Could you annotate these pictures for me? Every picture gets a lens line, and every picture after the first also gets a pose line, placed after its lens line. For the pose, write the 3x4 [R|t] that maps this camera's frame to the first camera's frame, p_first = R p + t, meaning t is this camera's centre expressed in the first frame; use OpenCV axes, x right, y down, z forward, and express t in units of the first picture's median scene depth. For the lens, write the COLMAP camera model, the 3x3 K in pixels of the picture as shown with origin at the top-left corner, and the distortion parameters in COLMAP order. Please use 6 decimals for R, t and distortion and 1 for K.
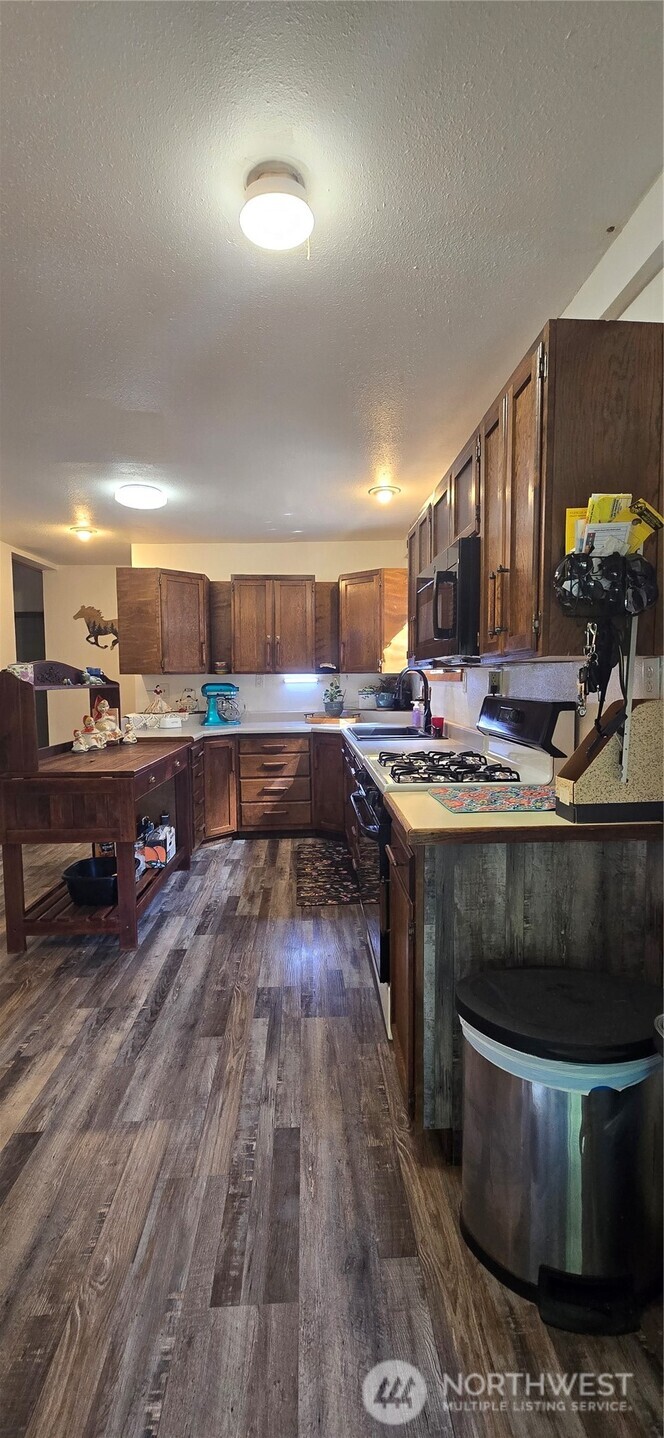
lens RADIAL K [[590.5, 0, 333.5], [0, 590.5, 714.7], [0, 0, 1]] dist [-0.003360, -0.000356]
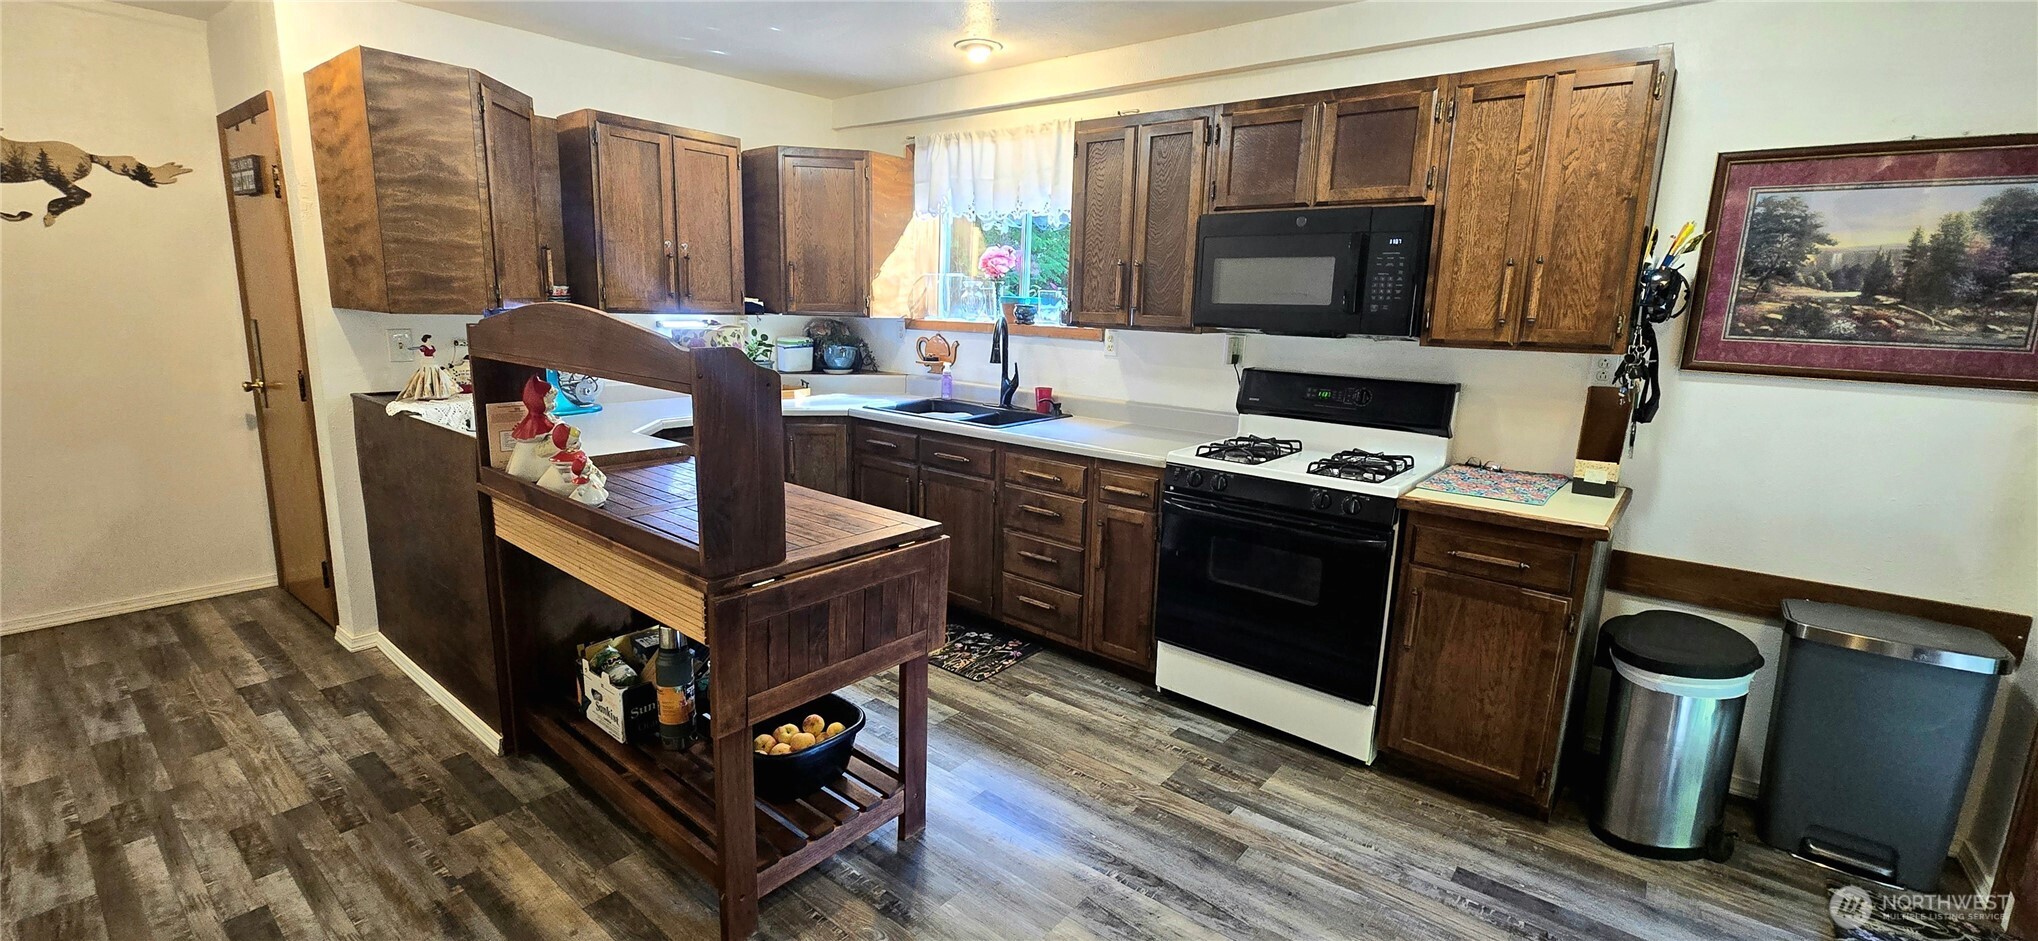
lens RADIAL K [[836.9, 0, 1018.5], [0, 836.9, 473.0], [0, 0, 1]] dist [-0.003360, -0.000356]
pose [[0.663117, -0.120807, 0.738702, -0.705885], [0.010247, 0.988262, 0.152421, -0.056806], [-0.748445, -0.093504, 0.656572, 0.360053]]
